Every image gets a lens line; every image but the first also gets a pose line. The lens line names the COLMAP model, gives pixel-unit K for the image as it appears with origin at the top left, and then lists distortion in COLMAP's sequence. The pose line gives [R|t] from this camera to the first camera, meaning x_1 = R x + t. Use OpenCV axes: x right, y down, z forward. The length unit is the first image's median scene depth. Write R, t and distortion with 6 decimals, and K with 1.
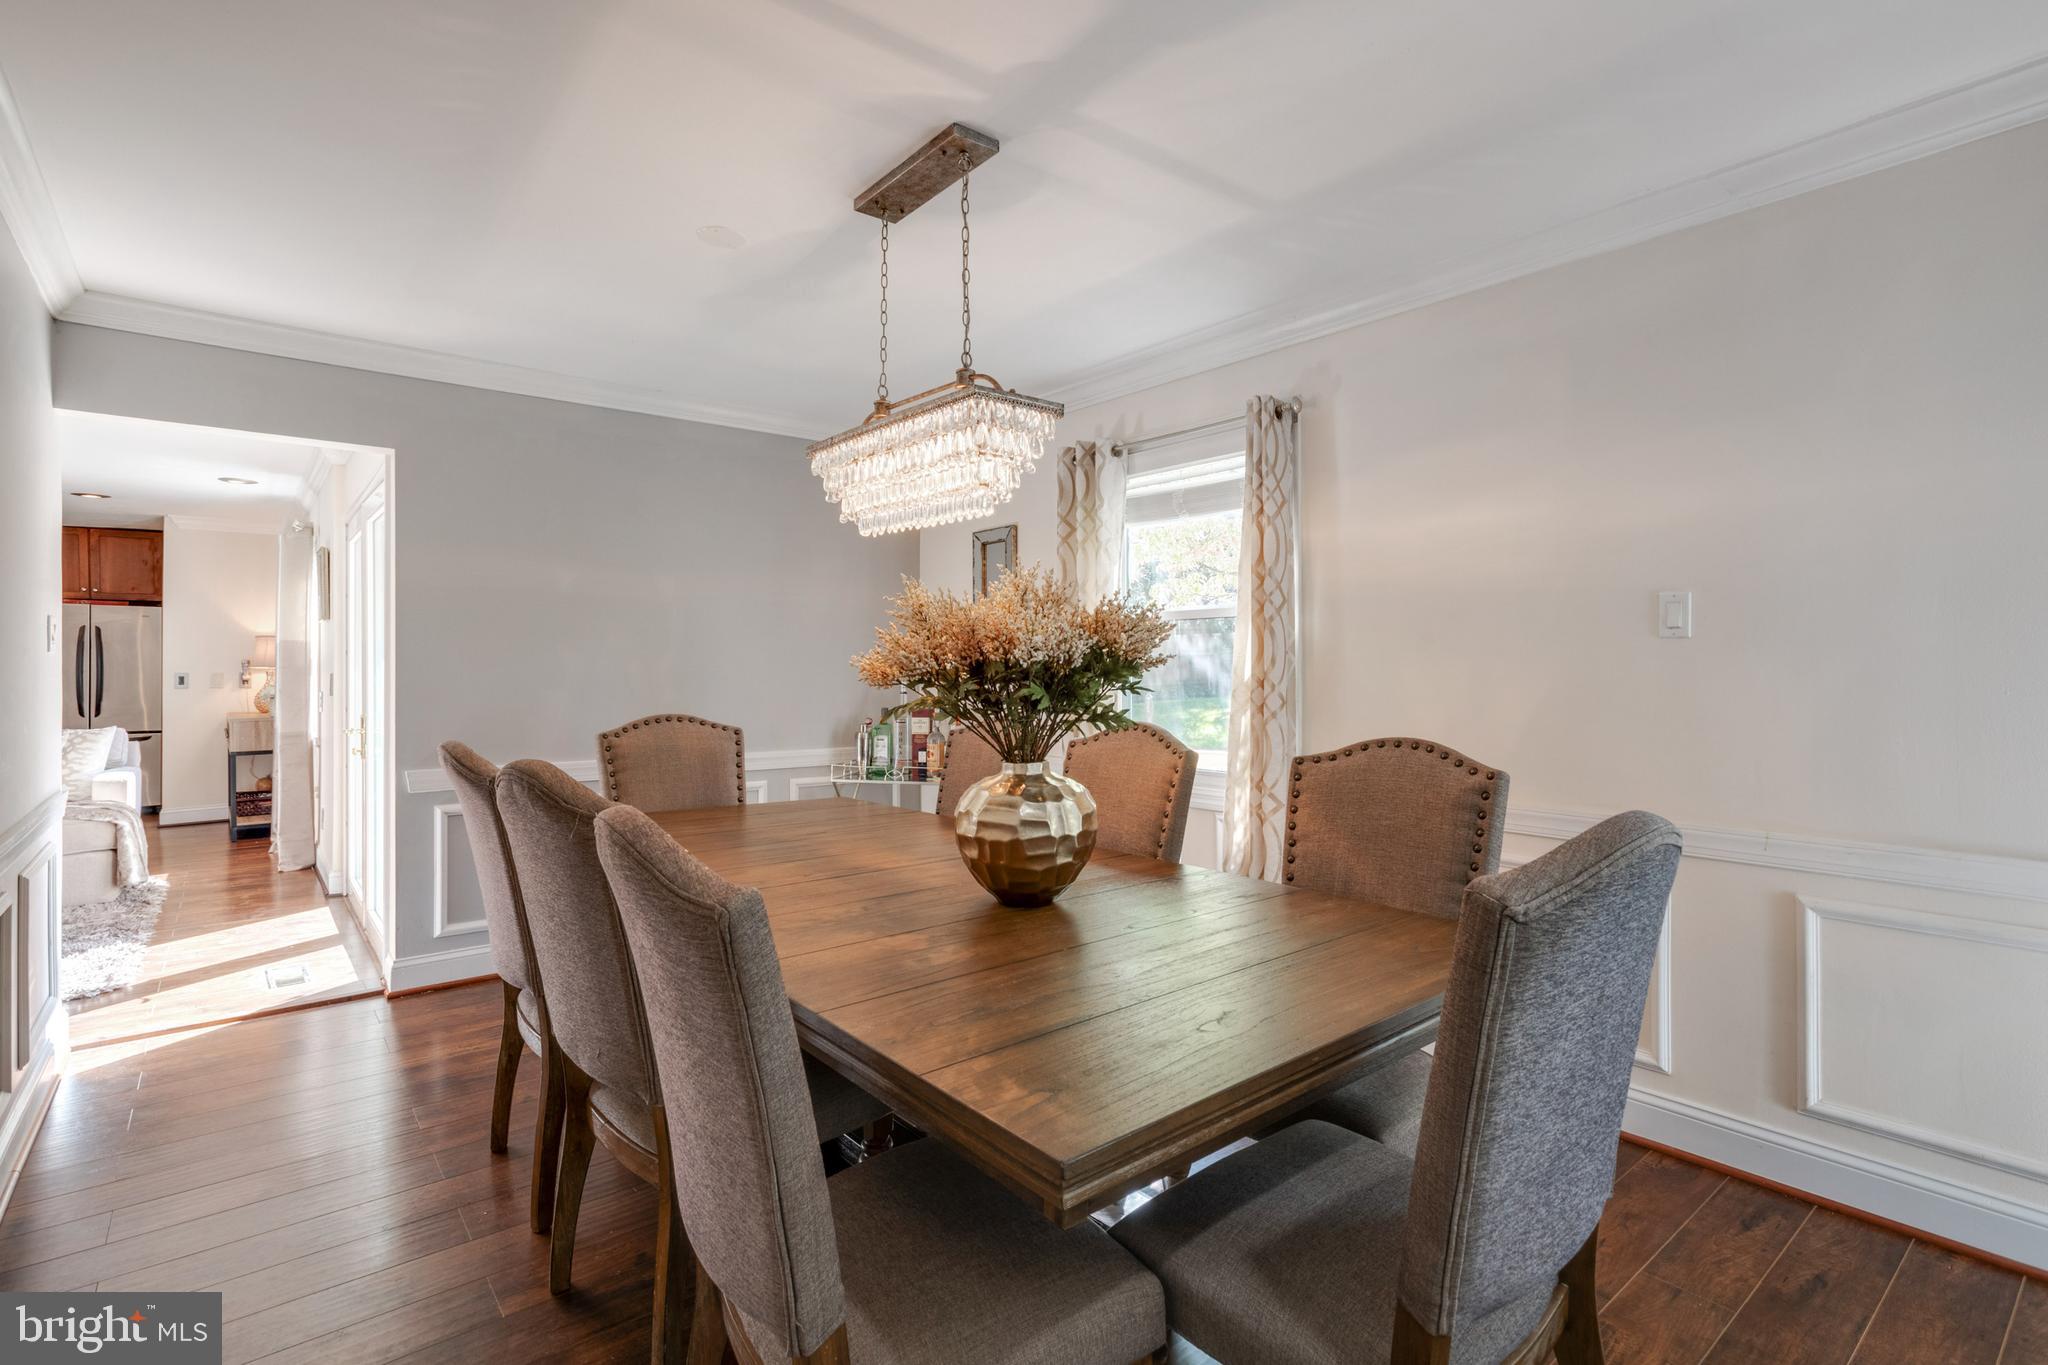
lens RADIAL K [[976.0, 0, 1026.1], [0, 976.0, 674.3], [0, 0, 1]] dist [-0.020001, 0.016904]
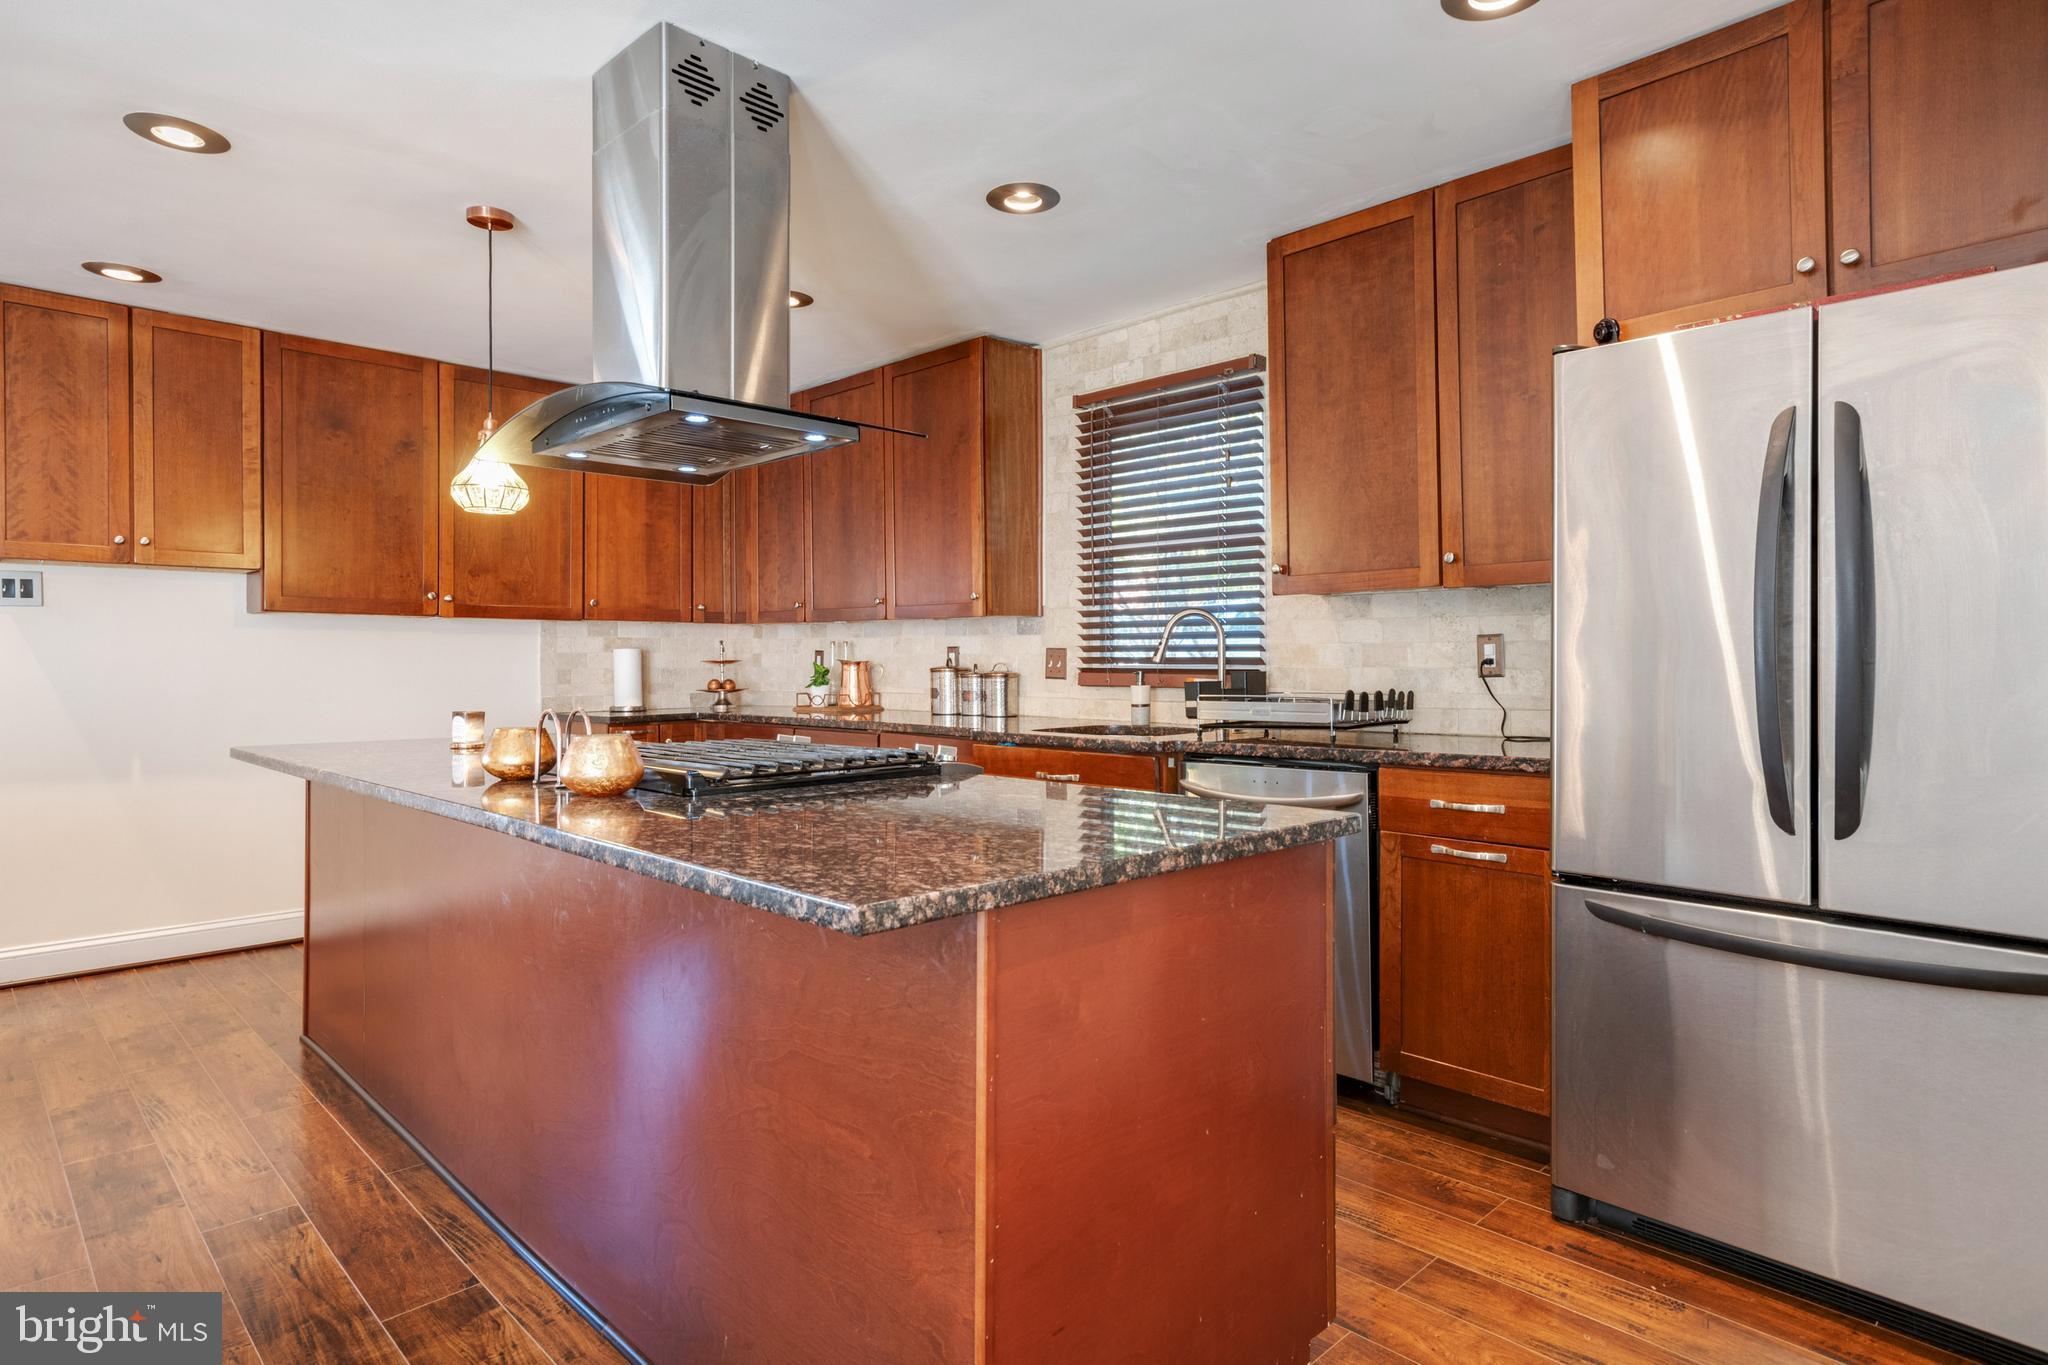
lens RADIAL K [[1135.9, 0, 1026.8], [0, 1135.9, 653.4], [0, 0, 1]] dist [-0.008785, 0.023425]
pose [[0.084993, -0.009997, -0.996331, -0.759951], [-0.003361, 0.999941, -0.010320, 0.007378], [0.996376, 0.004226, 0.084955, 0.840177]]
